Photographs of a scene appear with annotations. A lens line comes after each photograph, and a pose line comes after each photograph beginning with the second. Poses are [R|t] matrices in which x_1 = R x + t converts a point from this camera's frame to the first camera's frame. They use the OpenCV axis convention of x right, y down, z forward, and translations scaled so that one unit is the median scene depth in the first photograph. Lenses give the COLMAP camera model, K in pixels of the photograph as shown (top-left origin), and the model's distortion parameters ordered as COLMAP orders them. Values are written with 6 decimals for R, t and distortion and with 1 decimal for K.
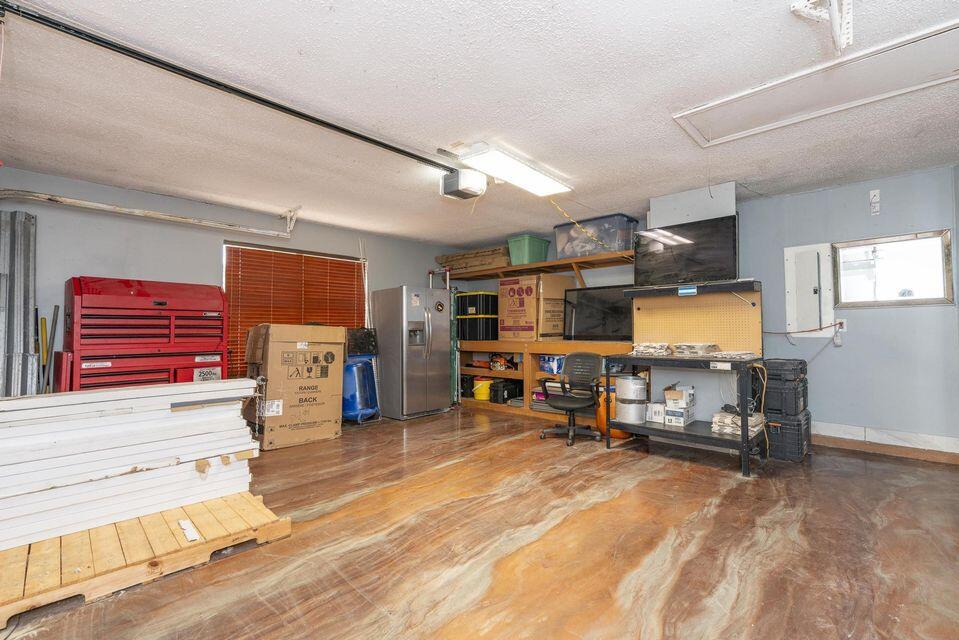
lens RADIAL K [[433.6, 0, 481.4], [0, 433.6, 323.2], [0, 0, 1]] dist [-0.014038, 0.005667]
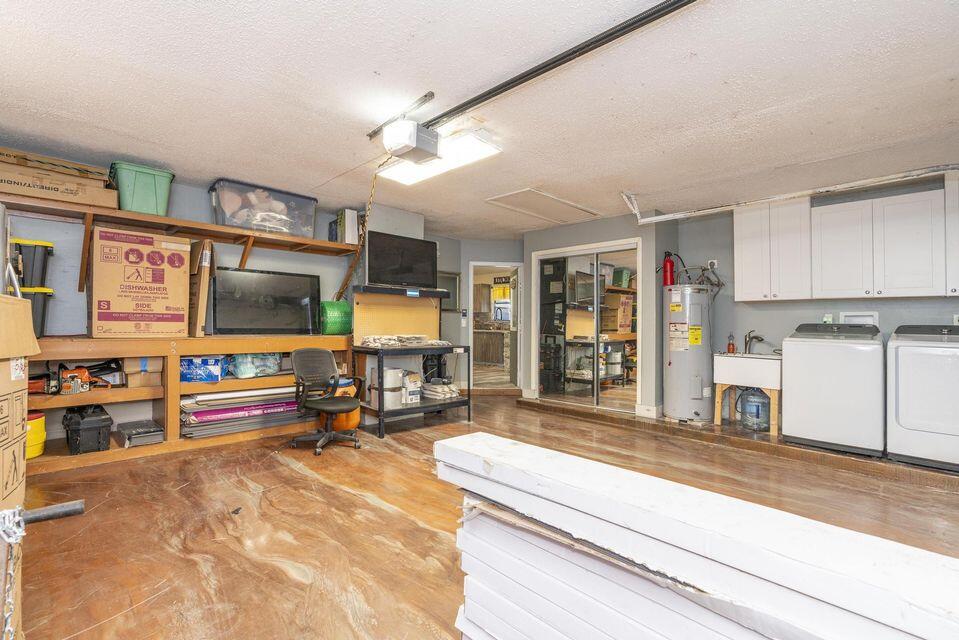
lens RADIAL K [[433.6, 0, 481.2], [0, 433.6, 322.2], [0, 0, 1]] dist [-0.014038, 0.005667]
pose [[0.037765, 0.011958, 0.999215, -0.578396], [-0.032310, 0.999420, -0.010739, 0.011941], [-0.998764, -0.031879, 0.038130, 0.574543]]
